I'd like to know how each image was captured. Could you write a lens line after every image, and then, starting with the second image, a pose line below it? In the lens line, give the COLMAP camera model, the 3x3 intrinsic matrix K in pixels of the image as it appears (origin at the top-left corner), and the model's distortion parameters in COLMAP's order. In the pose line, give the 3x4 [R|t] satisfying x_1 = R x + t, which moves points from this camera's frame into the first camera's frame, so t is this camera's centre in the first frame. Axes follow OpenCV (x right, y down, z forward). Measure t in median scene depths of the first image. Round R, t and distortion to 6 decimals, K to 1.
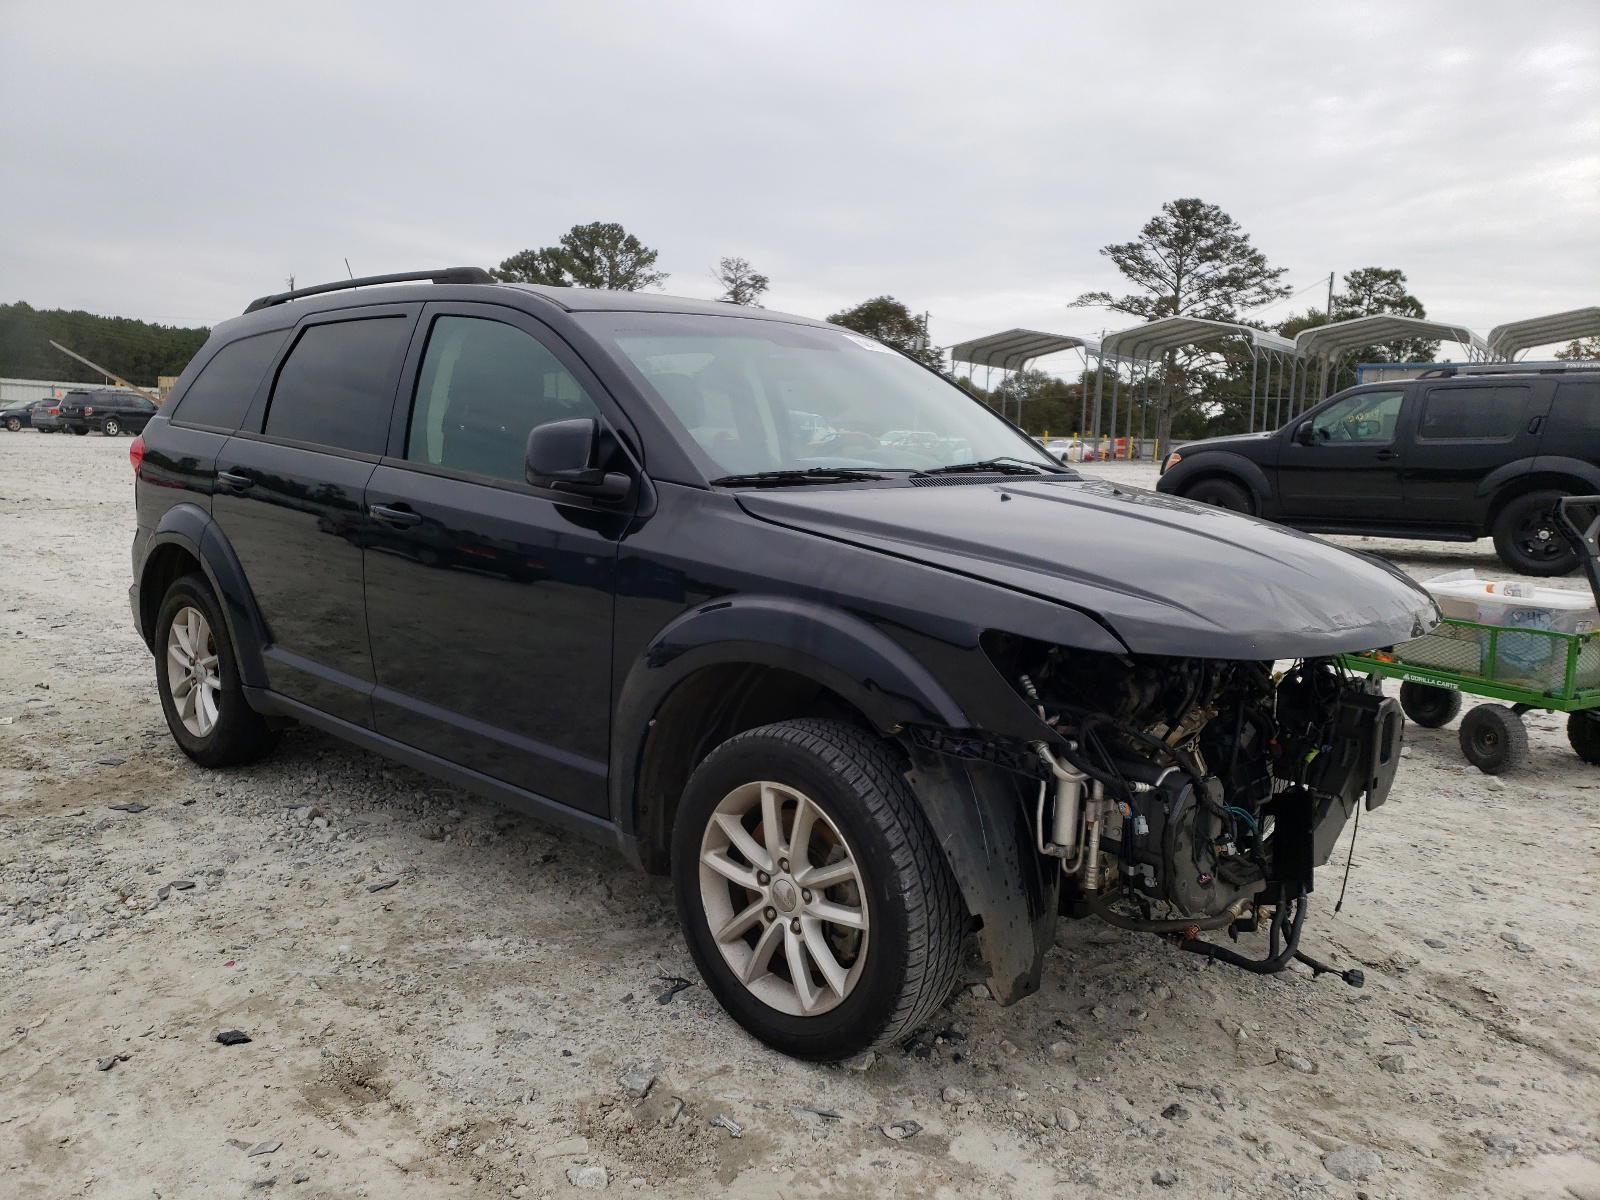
lens RADIAL K [[1196.0, 0, 796.4], [0, 1196.0, 564.5], [0, 0, 1]] dist [0.110142, -0.123479]
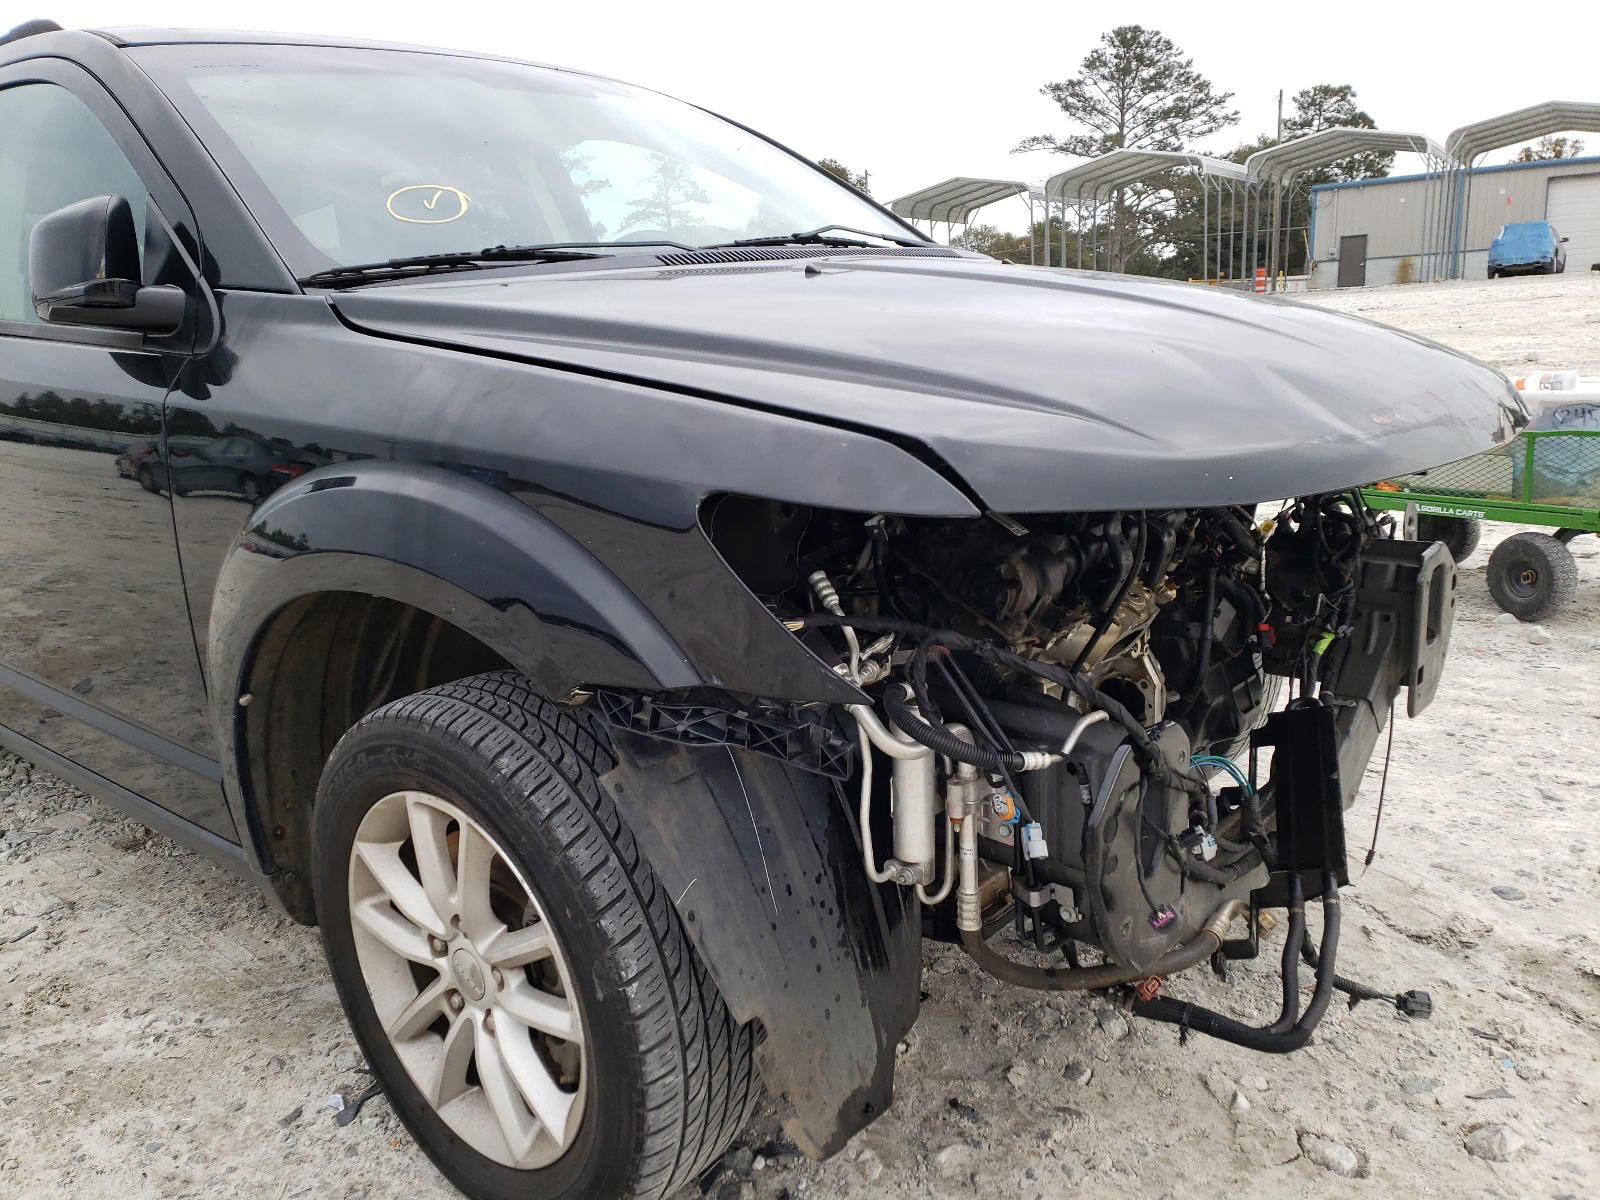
lens RADIAL K [[1196.0, 0, 796.4], [0, 1196.0, 564.5], [0, 0, 1]] dist [0.110142, -0.123479]
pose [[0.995816, -0.088856, 0.021357, 0.139276], [0.086402, 0.991556, 0.096707, 0.029756], [-0.029770, -0.094457, 0.995084, 0.381823]]
